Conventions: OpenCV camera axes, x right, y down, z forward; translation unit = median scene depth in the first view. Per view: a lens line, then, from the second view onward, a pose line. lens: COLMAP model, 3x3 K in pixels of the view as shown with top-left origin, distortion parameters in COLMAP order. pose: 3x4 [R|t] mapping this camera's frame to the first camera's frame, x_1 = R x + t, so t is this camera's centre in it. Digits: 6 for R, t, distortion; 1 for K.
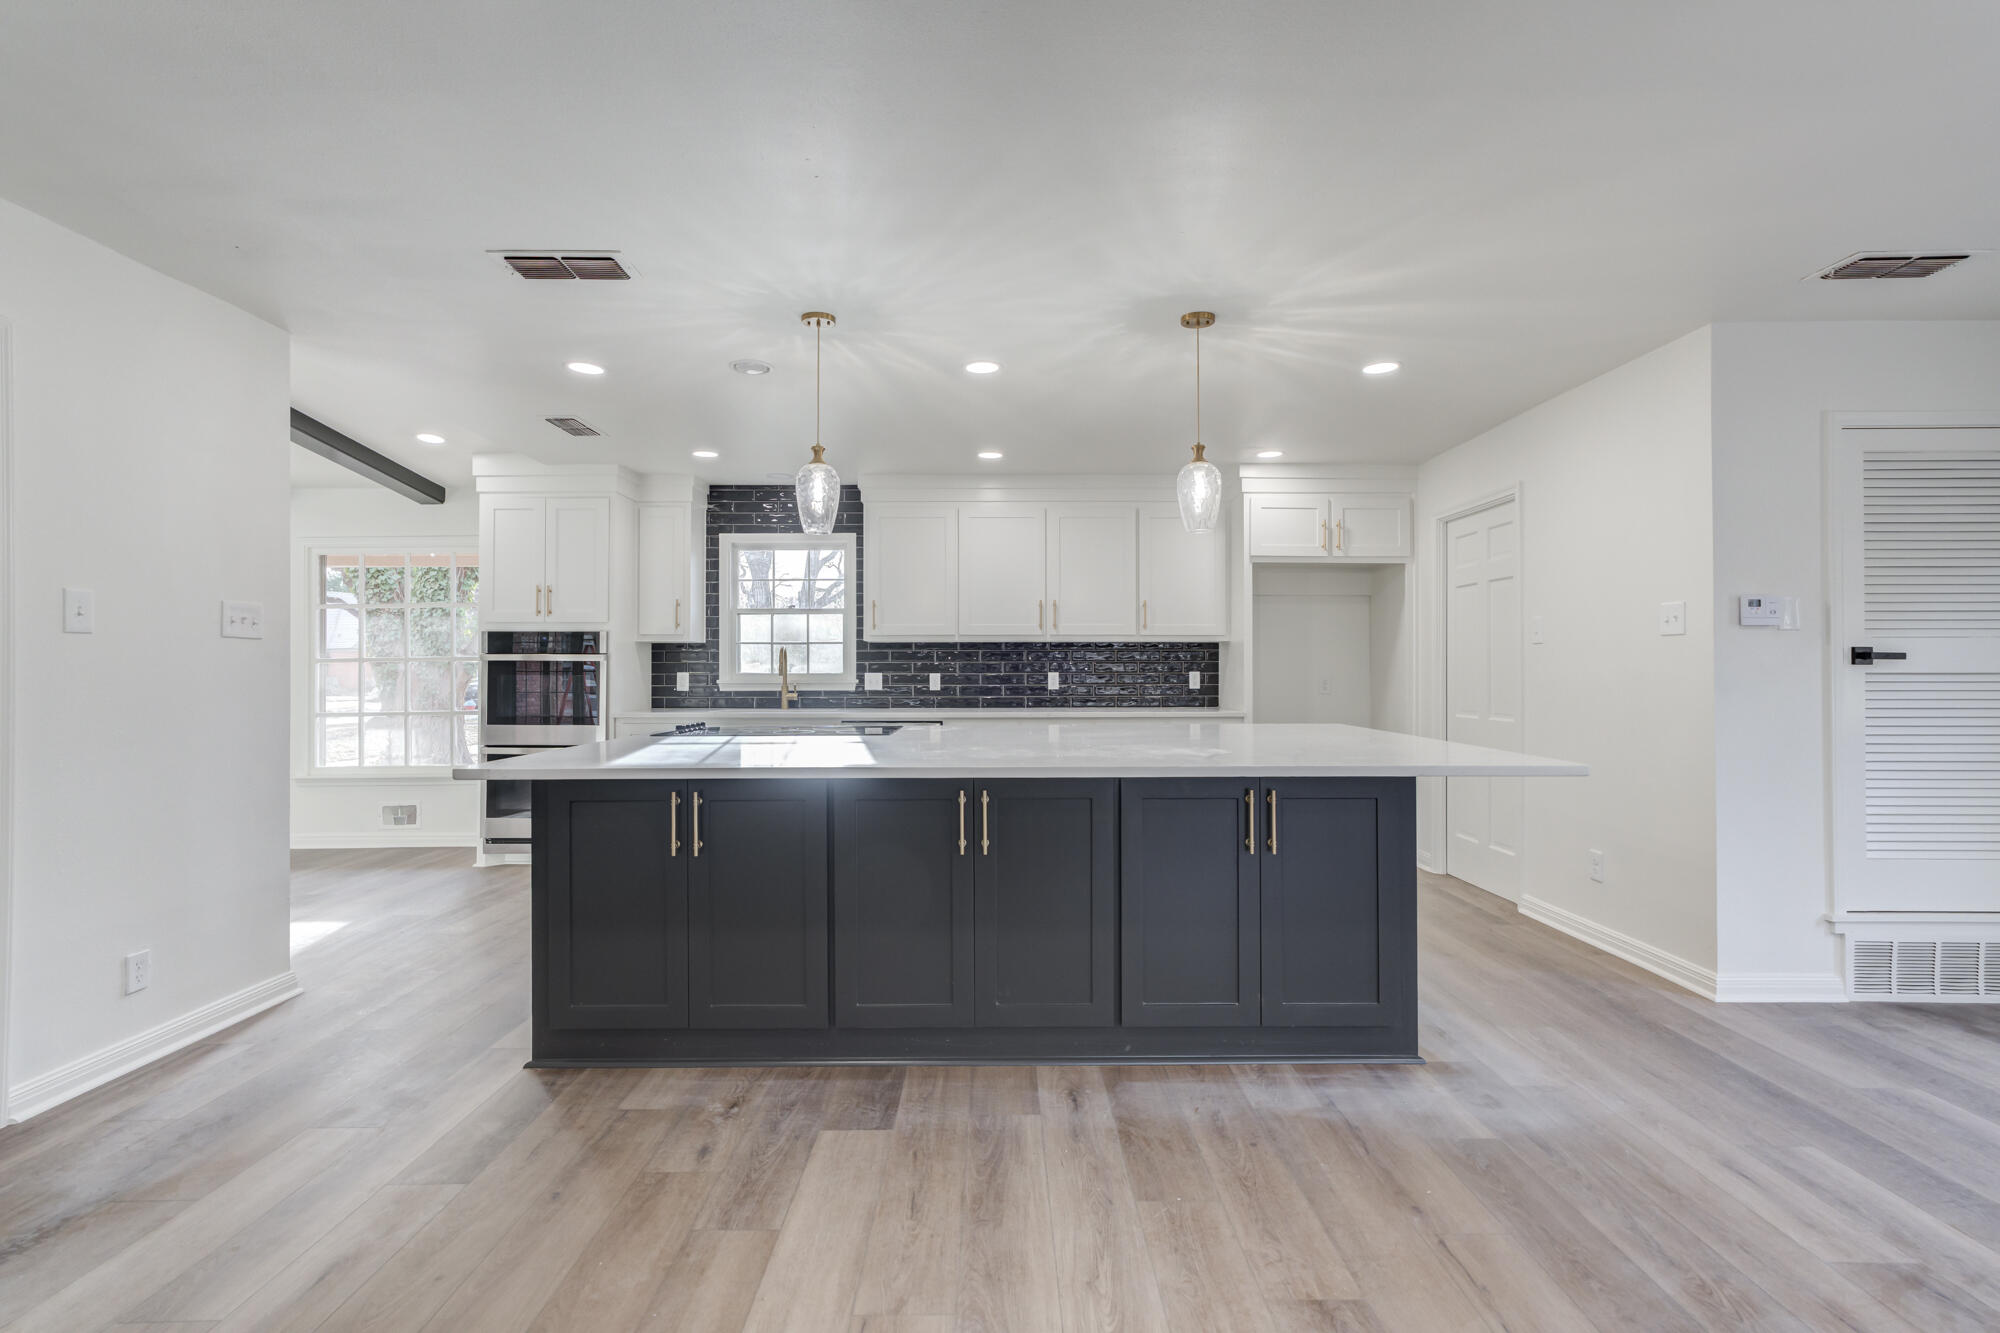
lens RADIAL K [[942.5, 0, 999.4], [0, 942.5, 659.7], [0, 0, 1]] dist [-0.004202, 0.006108]
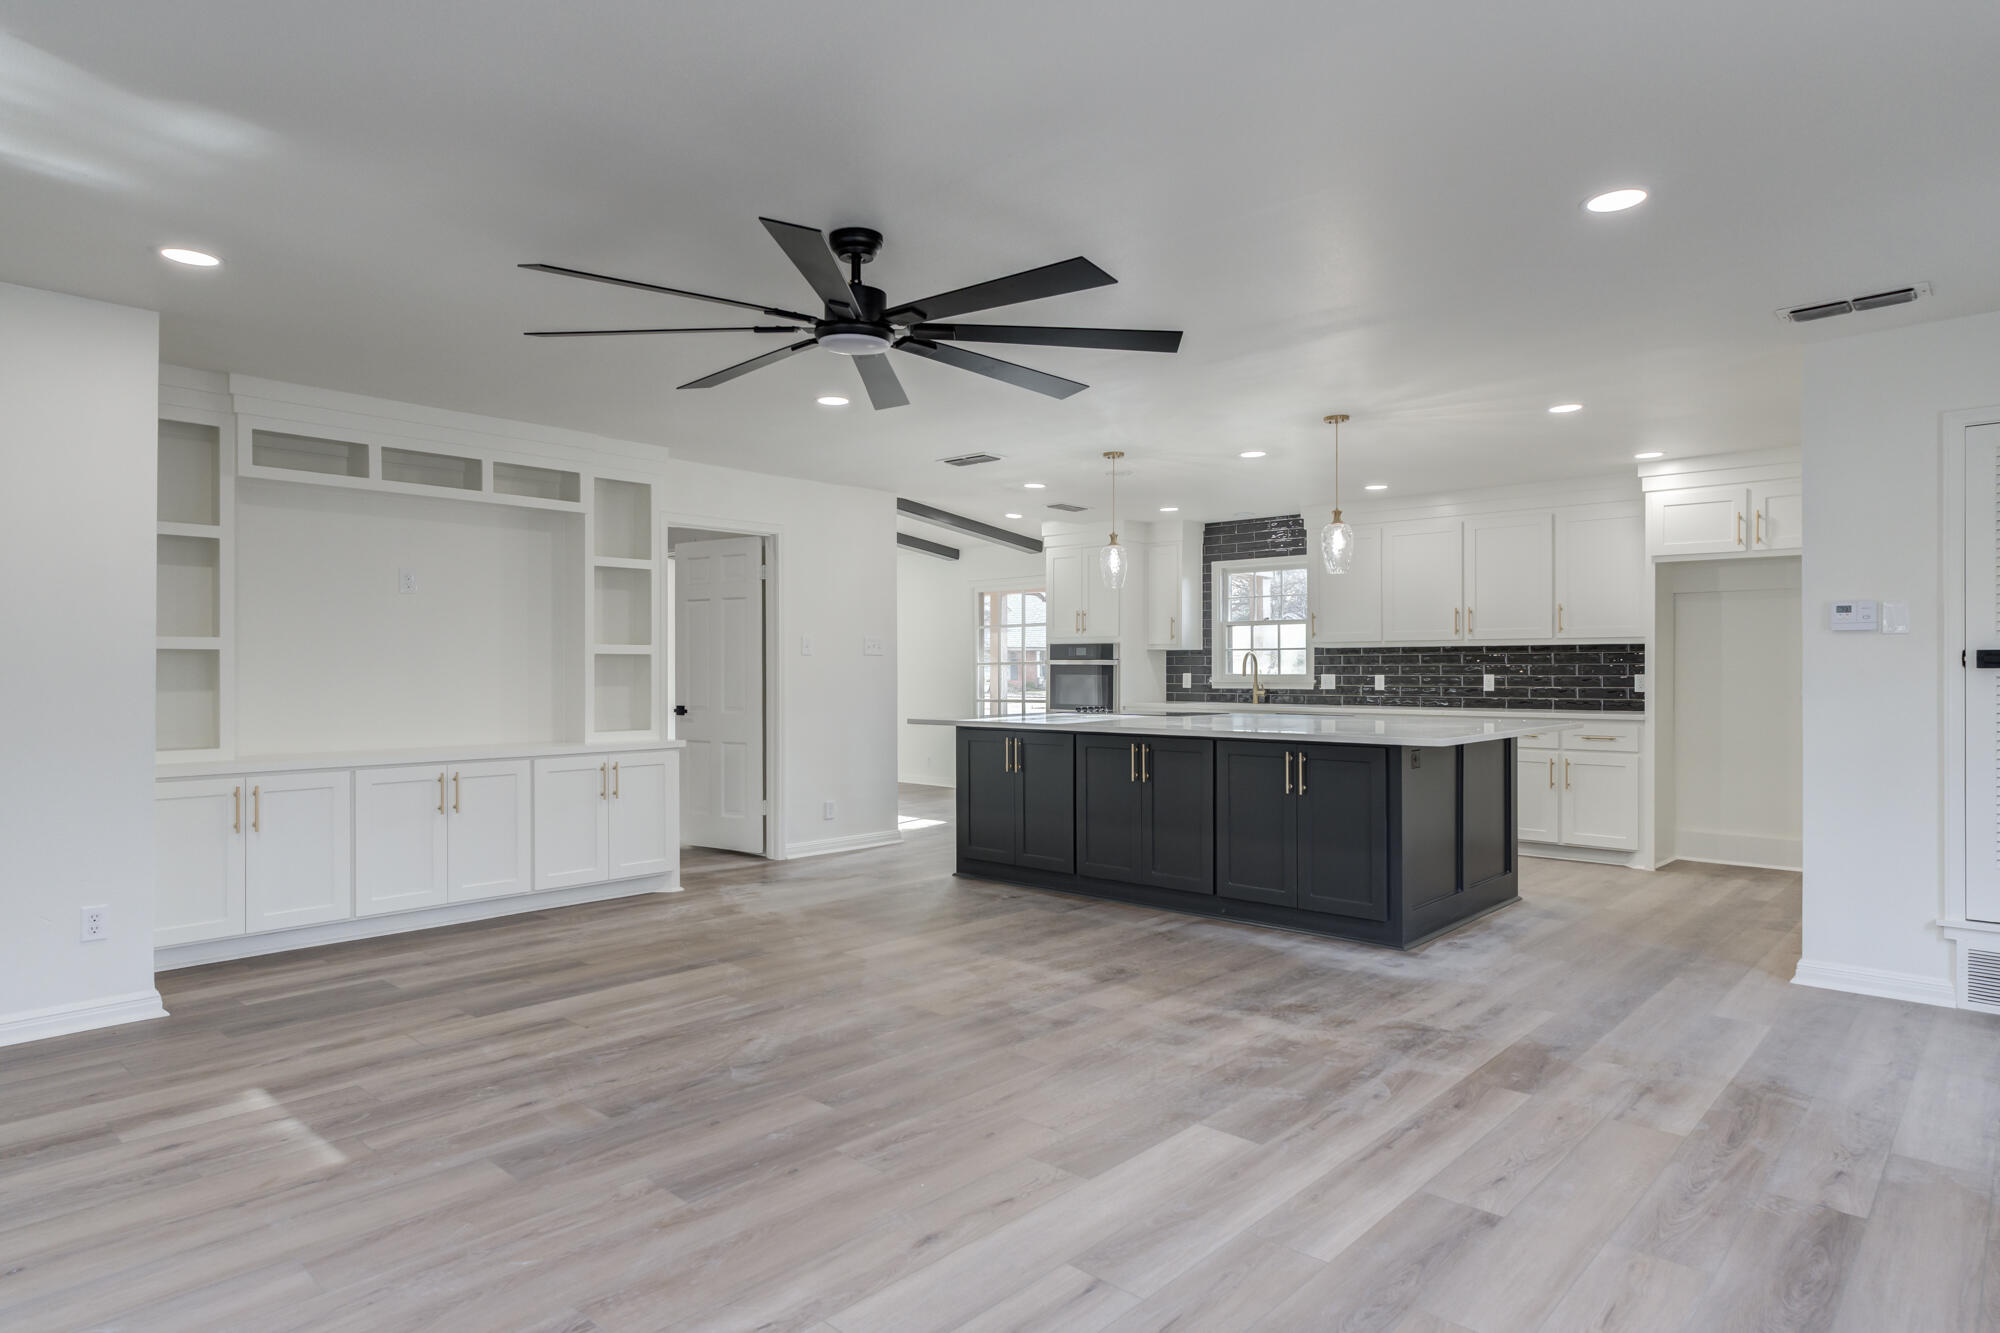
lens RADIAL K [[1114.9, 0, 1000.0], [0, 1114.9, 666.5], [0, 0, 1]] dist [-0.000882, 0.000867]
pose [[0.740505, -0.001094, -0.672050, 0.527098], [0.006250, 0.999967, 0.005259, -0.005635], [0.672022, -0.008094, 0.740487, -0.302913]]
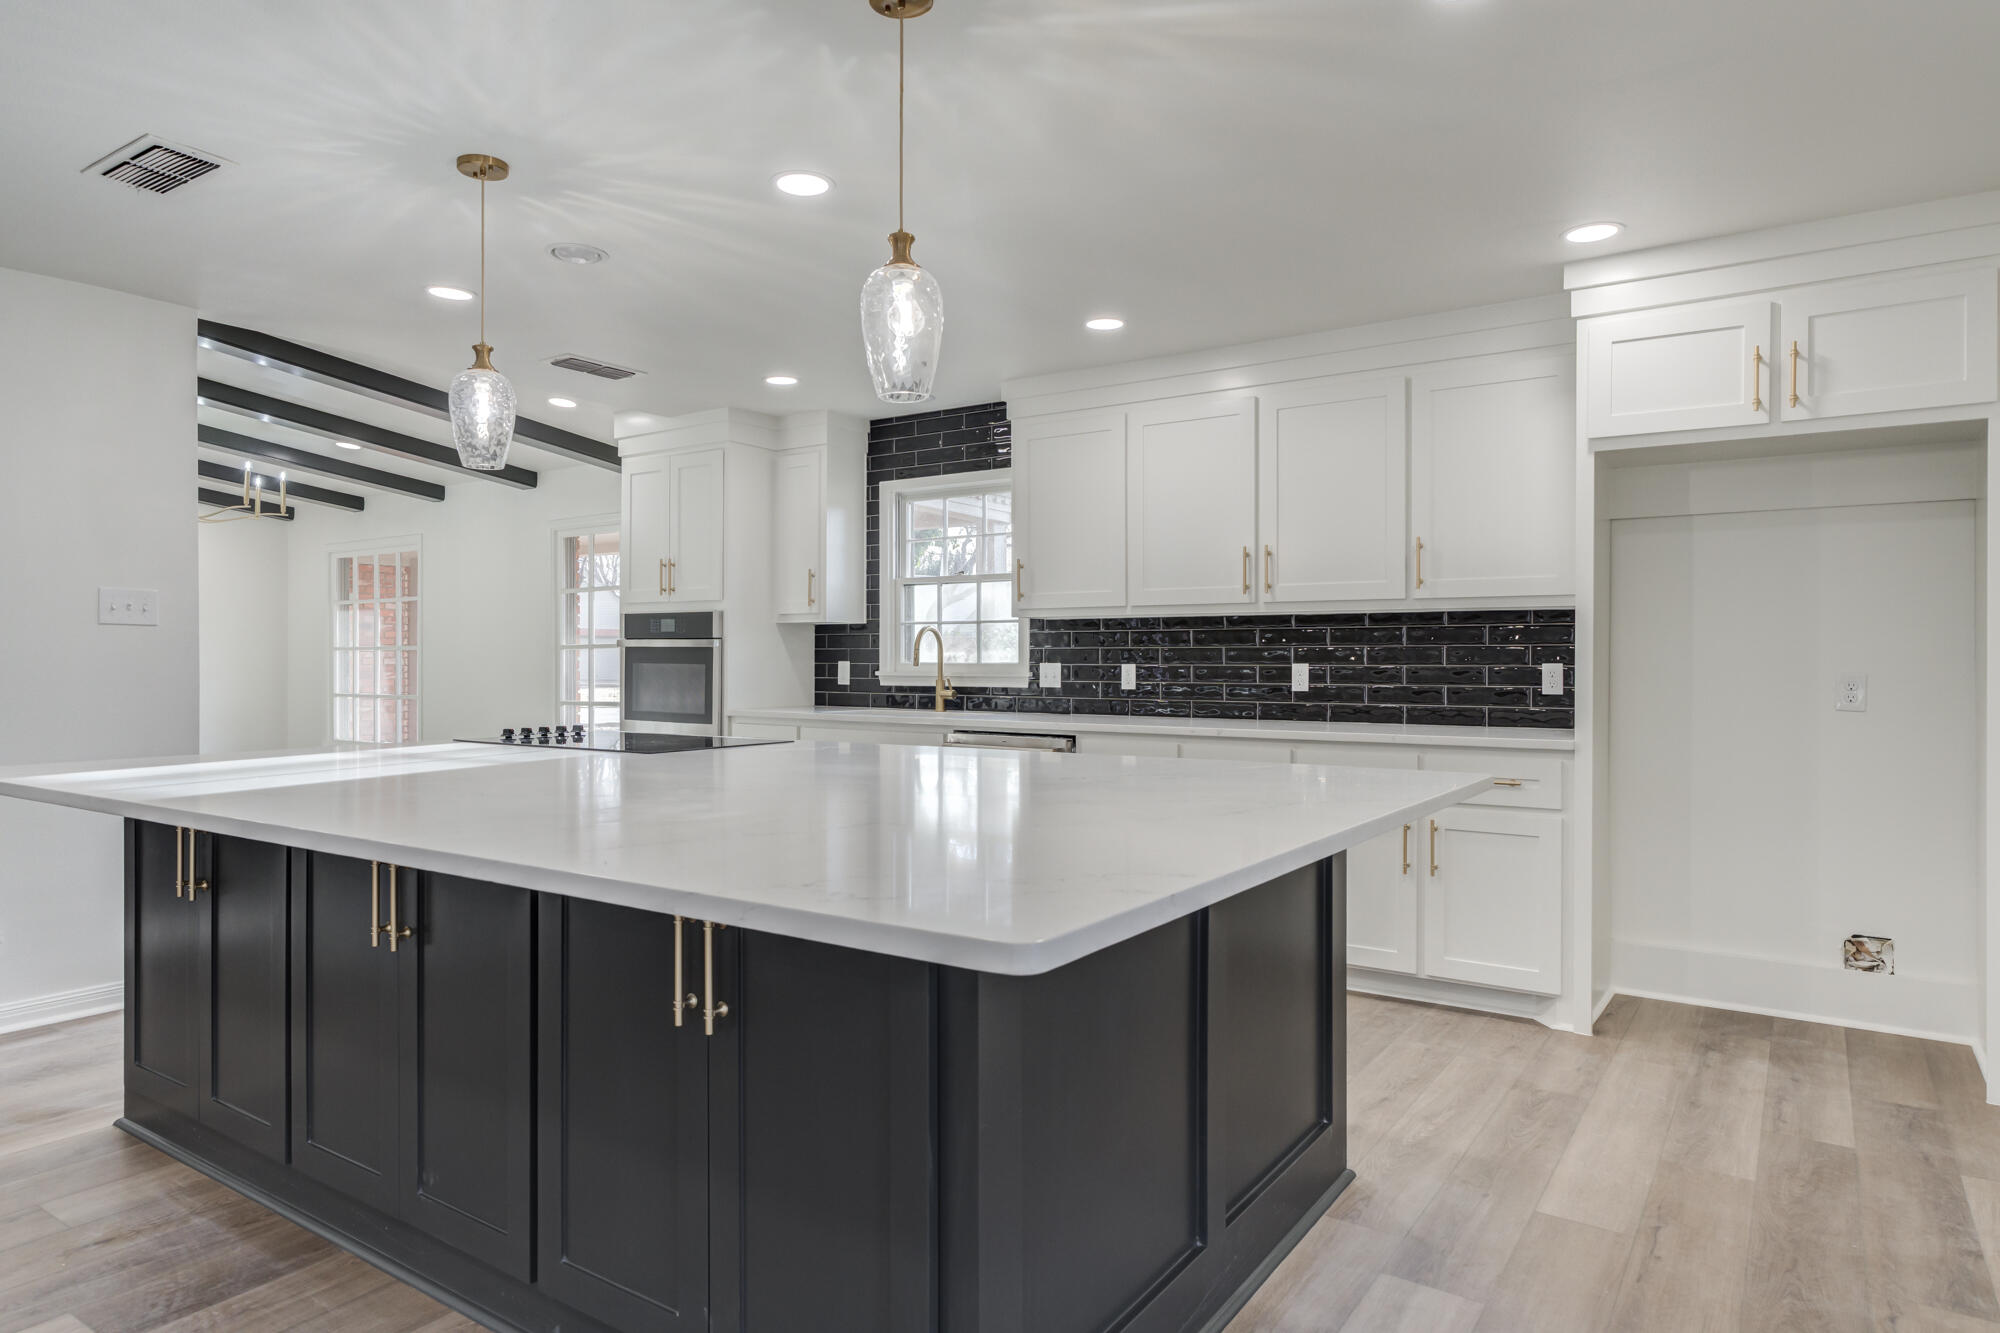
lens RADIAL K [[1188.1, 0, 975.7], [0, 1188.1, 657.9], [0, 0, 1]] dist [0.003324, 0.001108]
pose [[0.821231, 0.001610, -0.570594, 0.352107], [0.004530, 0.999946, 0.009342, 0.001958], [0.570578, -0.010256, 0.821179, 0.264623]]
